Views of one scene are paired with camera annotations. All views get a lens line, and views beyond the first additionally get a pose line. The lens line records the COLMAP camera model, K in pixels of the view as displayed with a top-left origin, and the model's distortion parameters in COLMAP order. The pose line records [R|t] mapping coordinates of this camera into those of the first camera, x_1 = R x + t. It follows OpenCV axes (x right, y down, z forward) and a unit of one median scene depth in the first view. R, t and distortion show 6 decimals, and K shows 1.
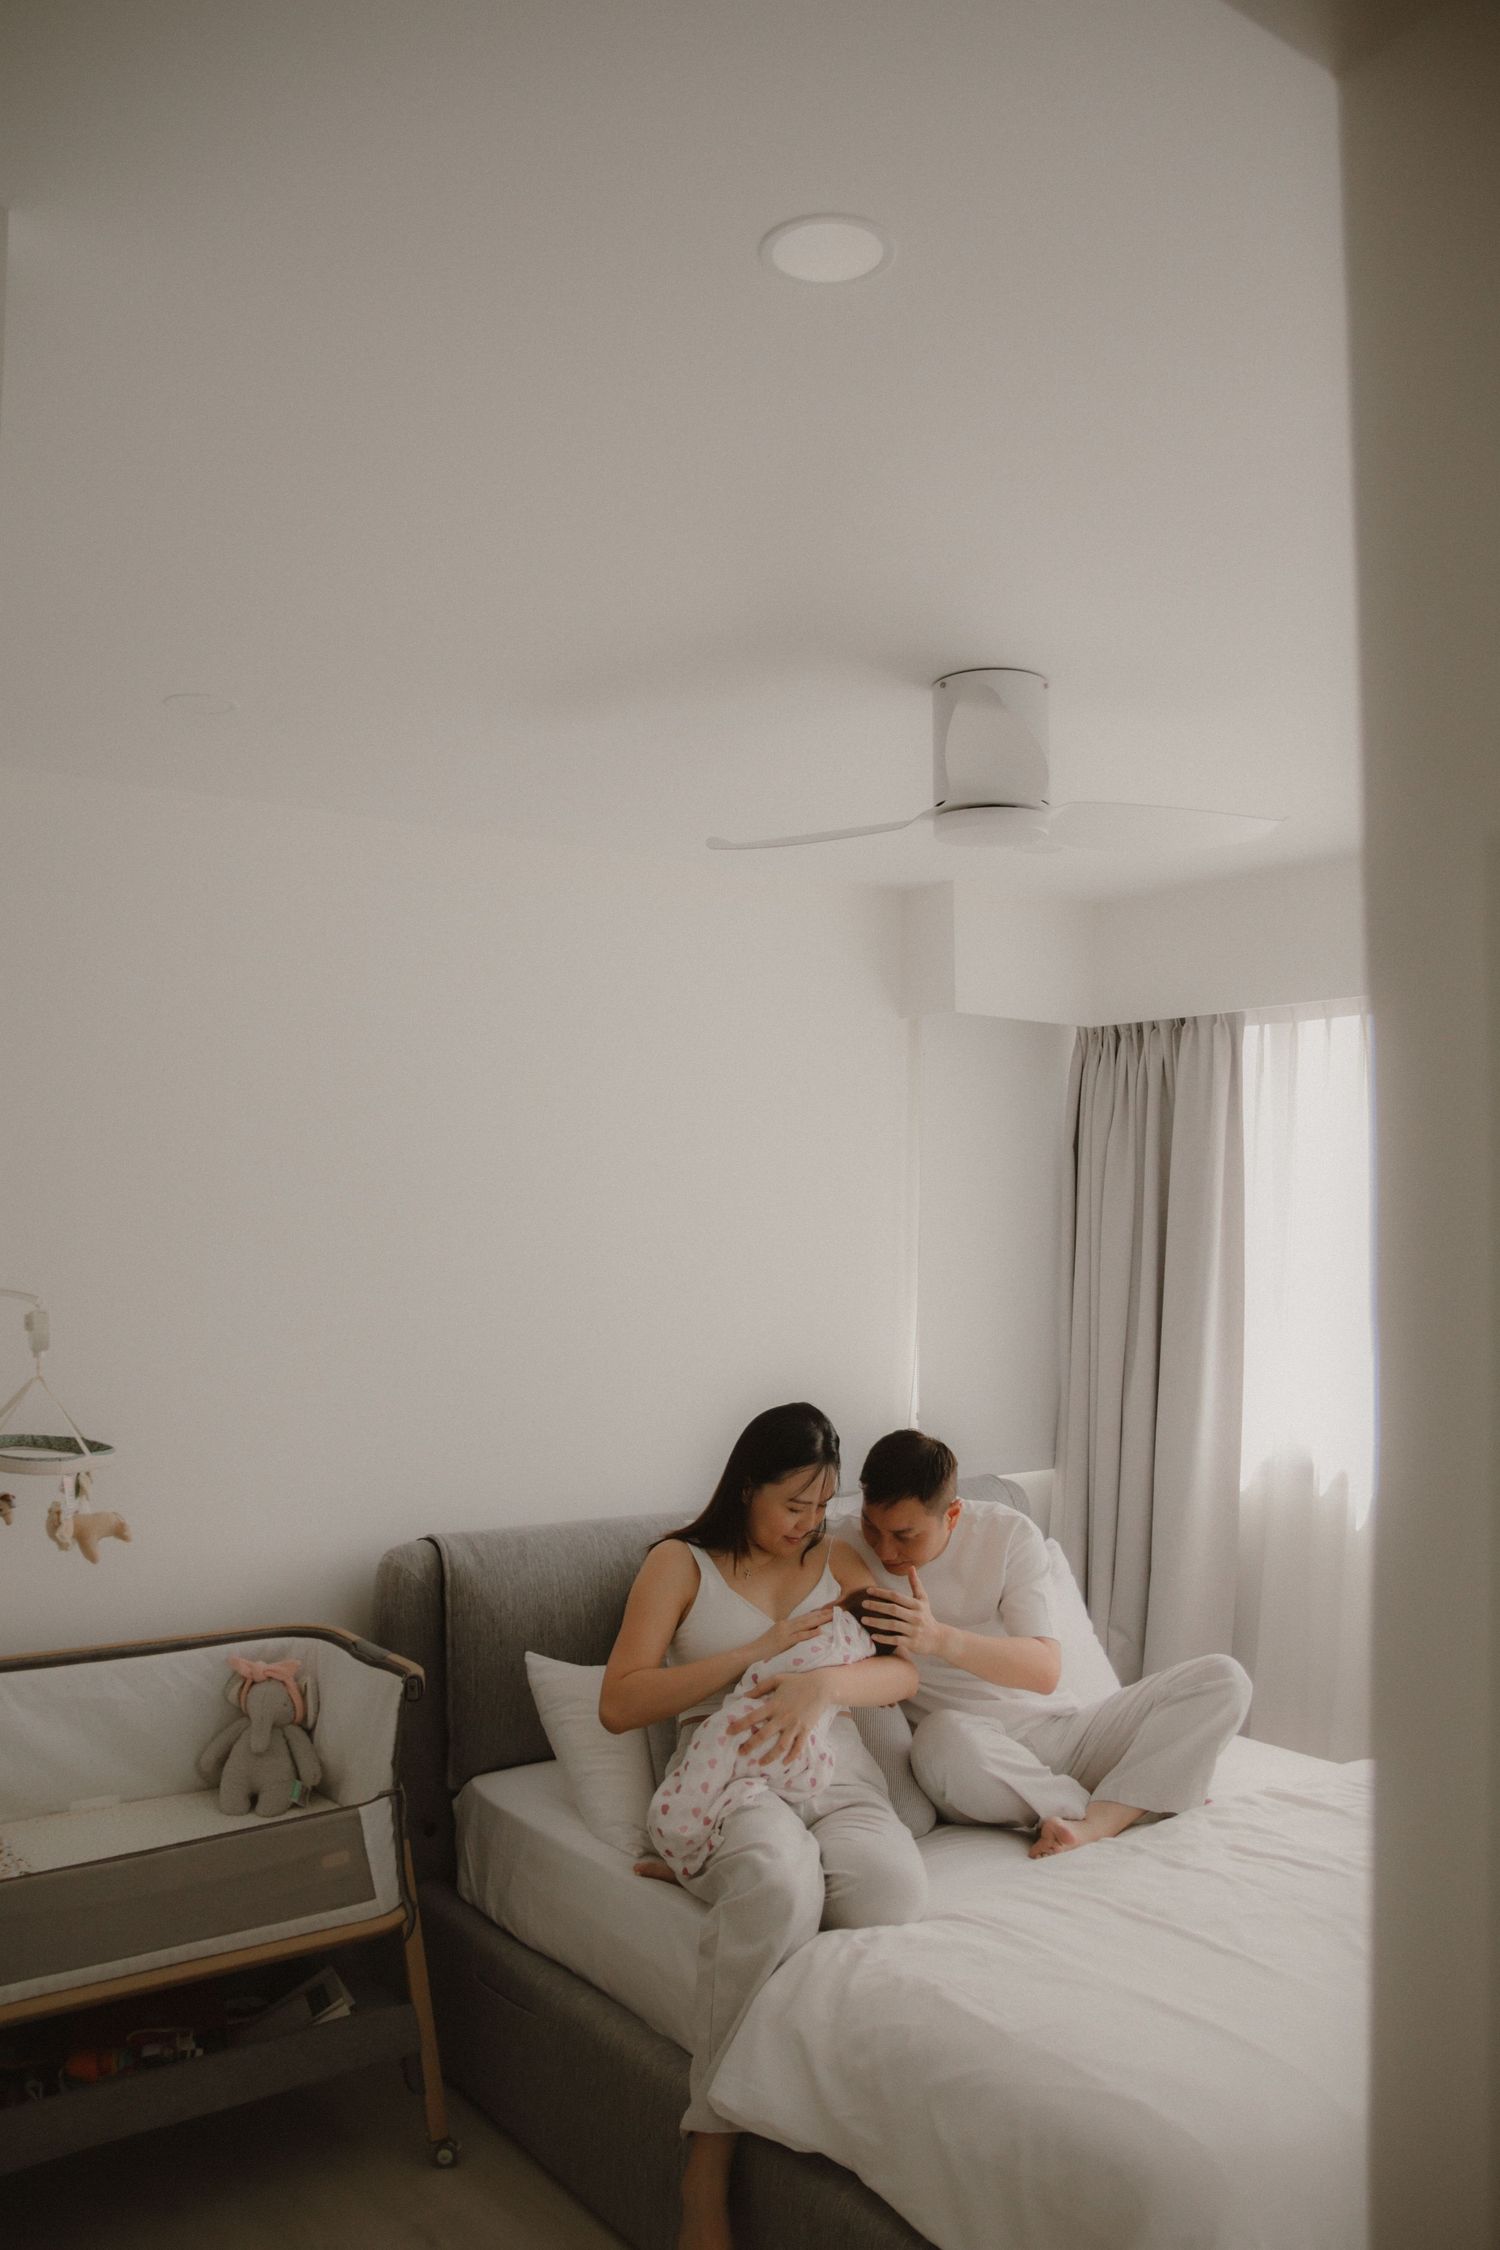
lens RADIAL K [[1745.2, 0, 750.0], [0, 1745.2, 1125.0], [0, 0, 1]] dist [-0.128747, 0.121103]
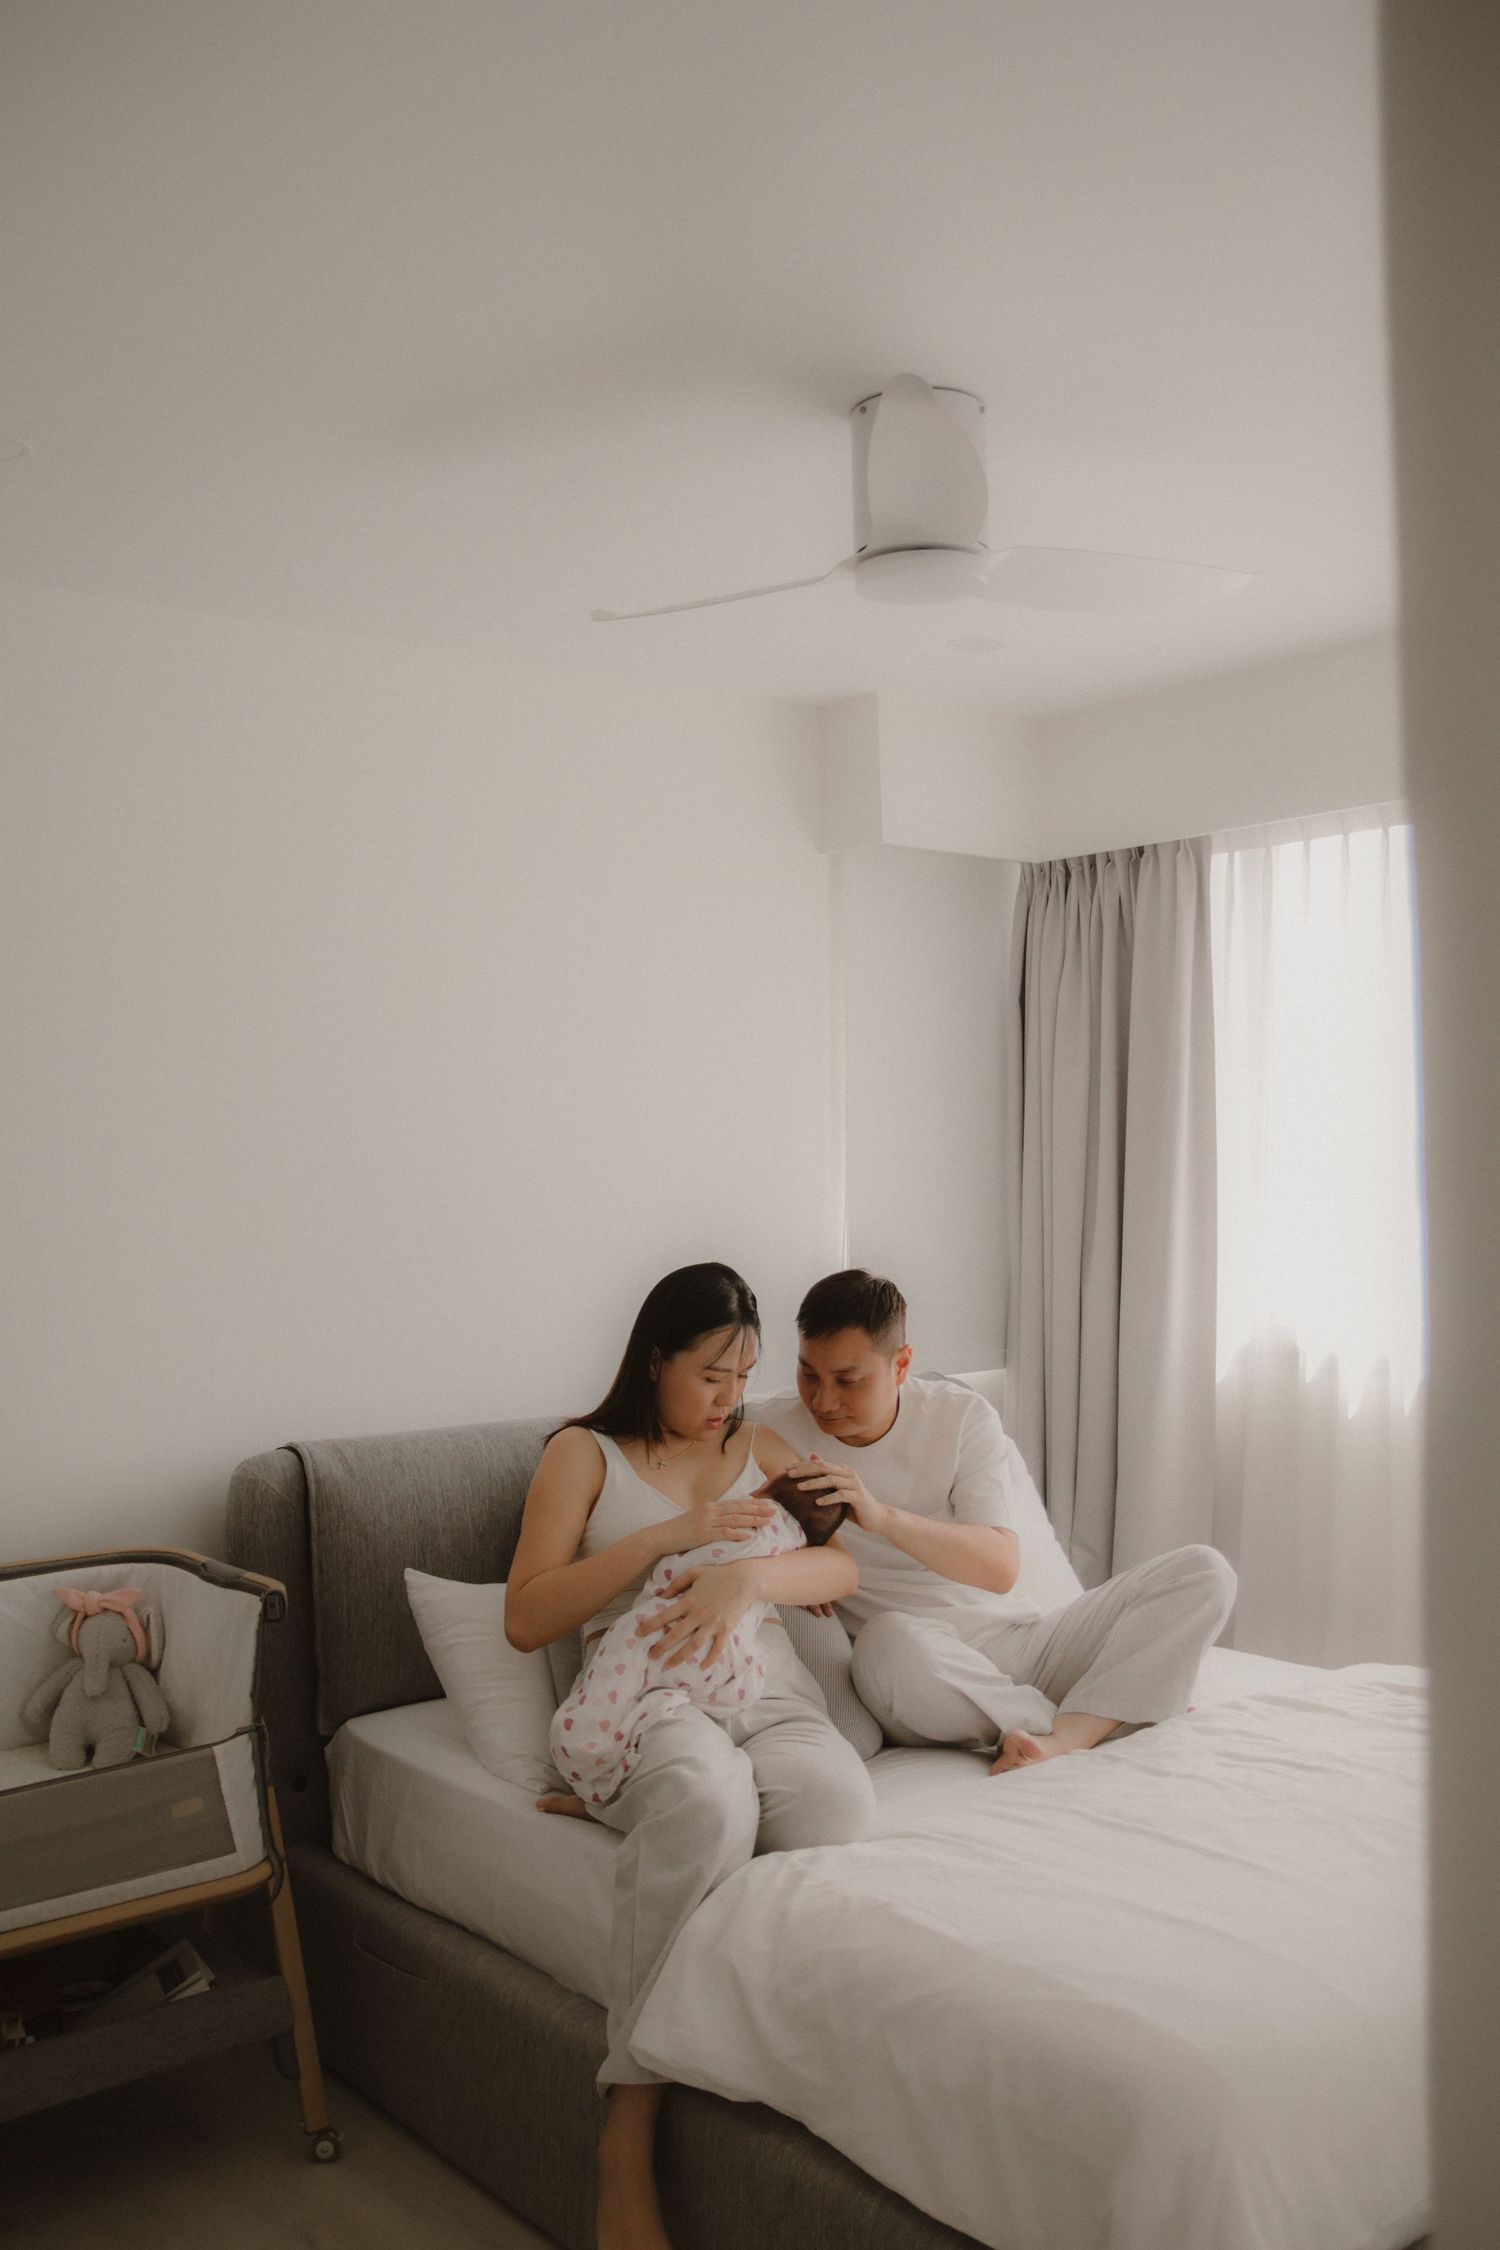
lens RADIAL K [[1969.5, 0, 750.0], [0, 1969.5, 1125.0], [0, 0, 1]] dist [-0.096168, 0.132429]
pose [[0.998486, -0.023660, 0.049665, -0.000788], [0.021922, 0.999138, 0.035264, 0.054912], [-0.050456, -0.034122, 0.998143, 0.020157]]
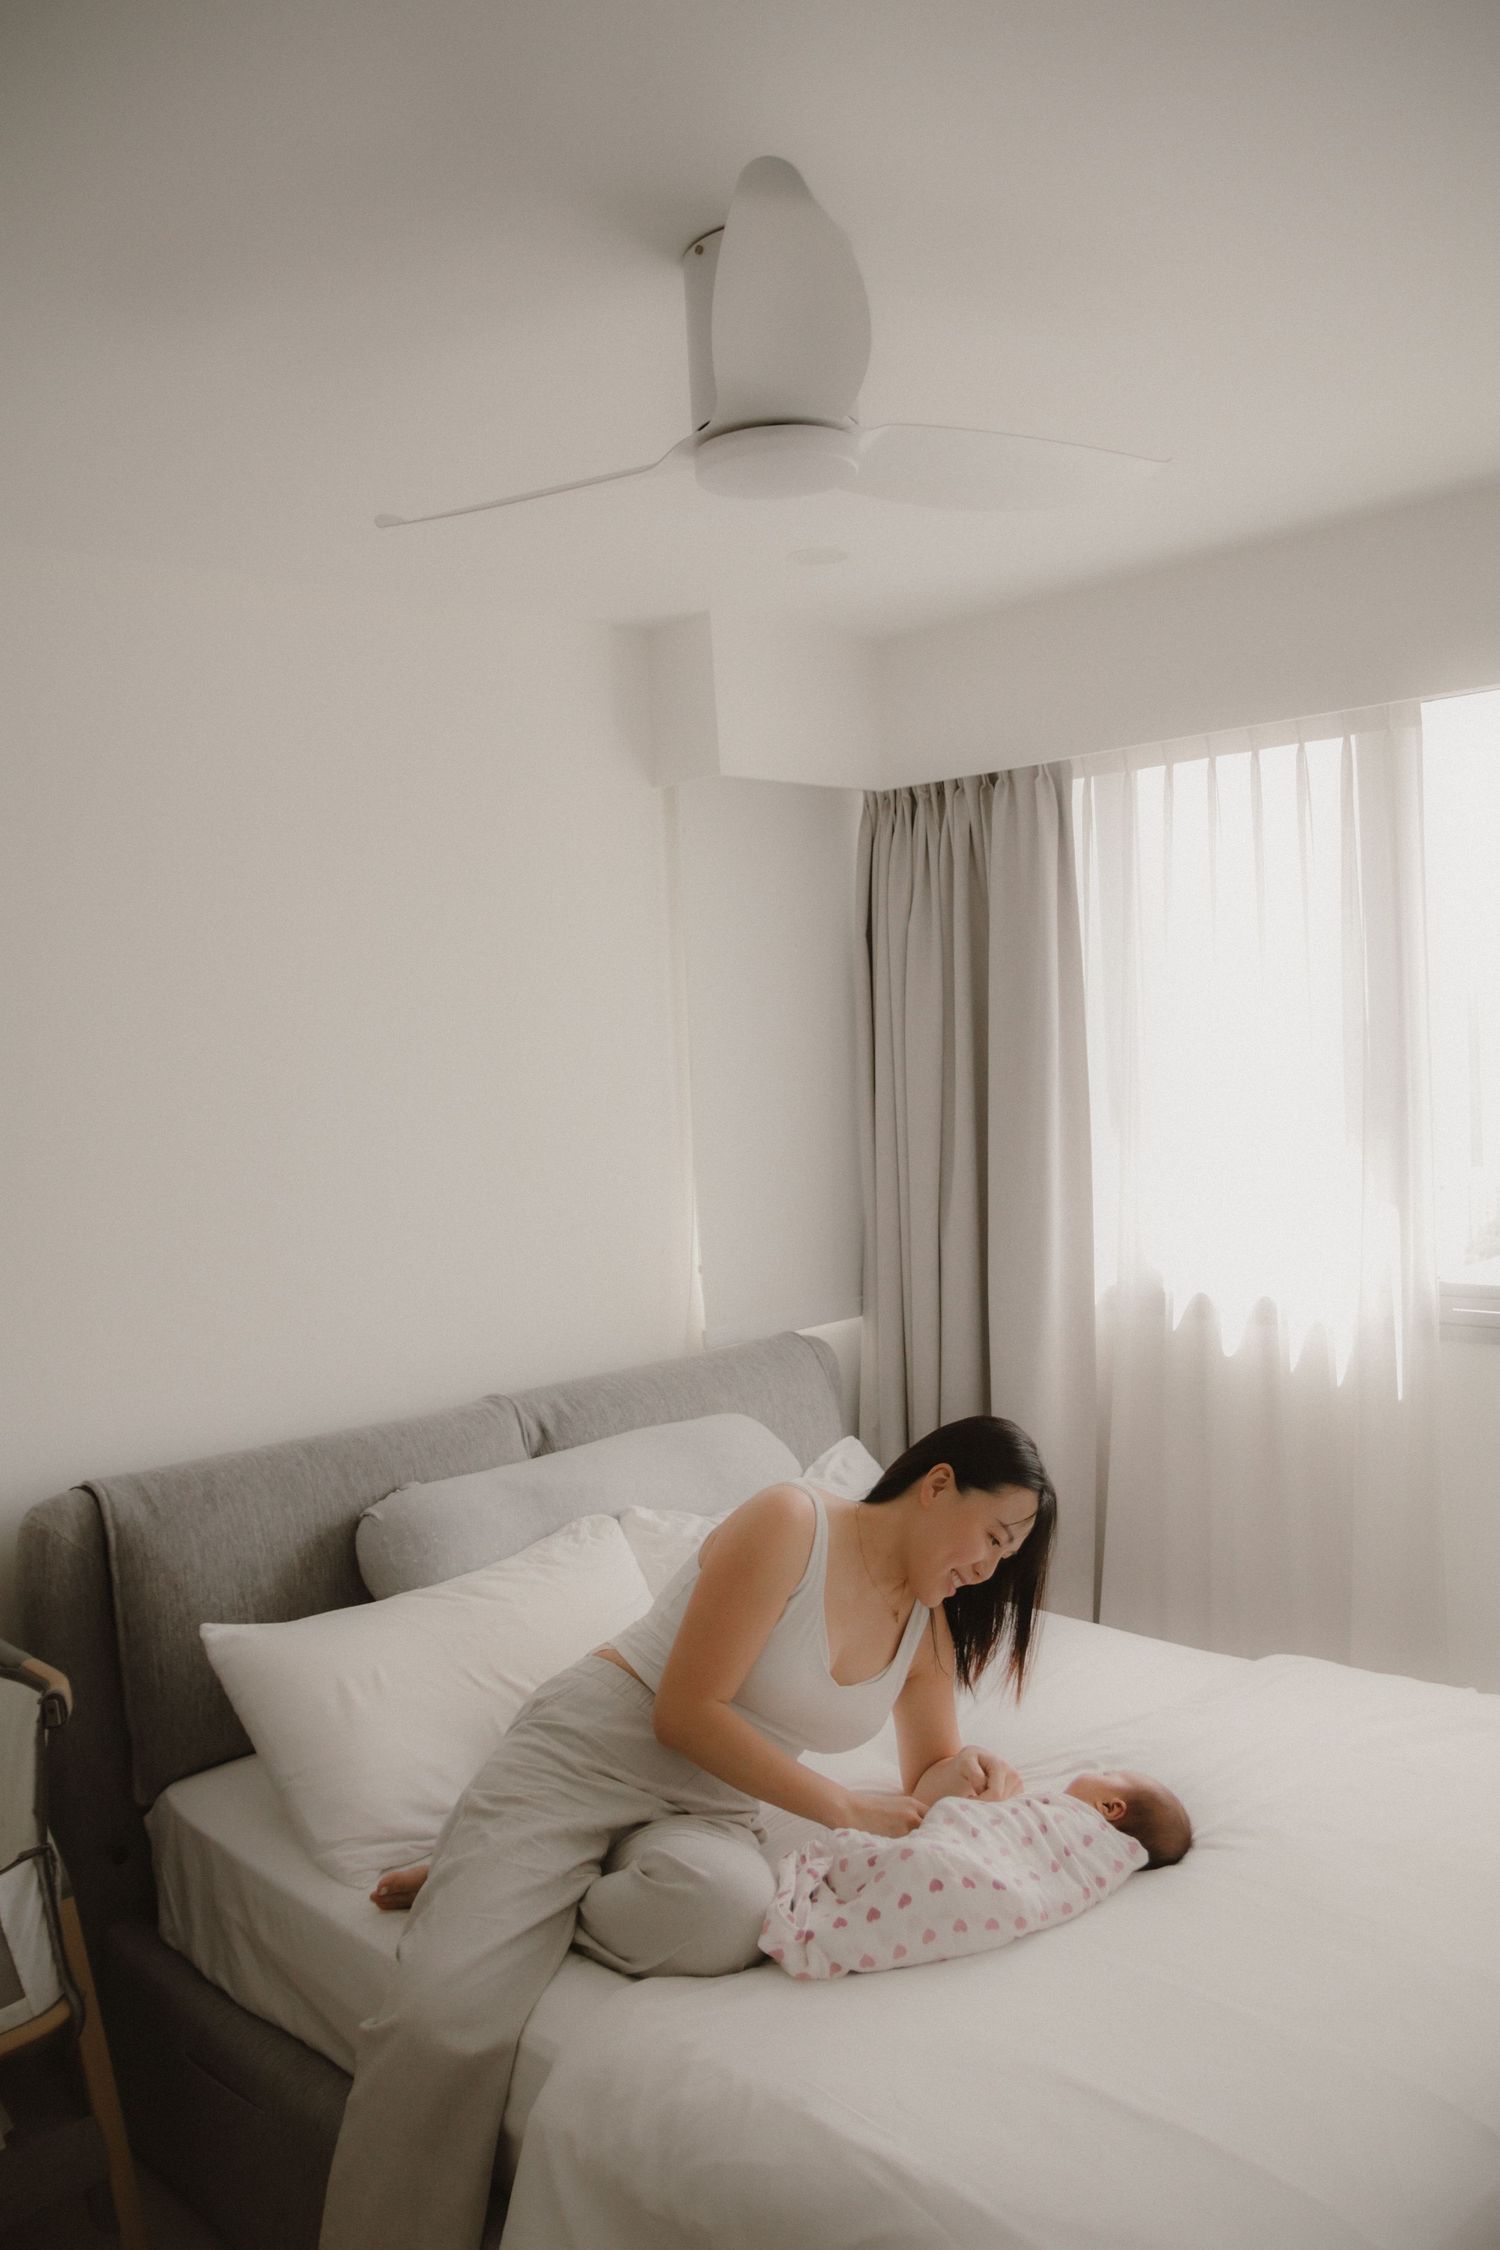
lens RADIAL K [[1745.2, 0, 750.0], [0, 1745.2, 1125.0], [0, 0, 1]] dist [-0.128747, 0.121103]
pose [[0.988404, -0.065241, 0.137117, 0.013964], [0.050818, 0.993048, 0.106172, 0.016127], [-0.143091, -0.097973, 0.984848, 0.251981]]
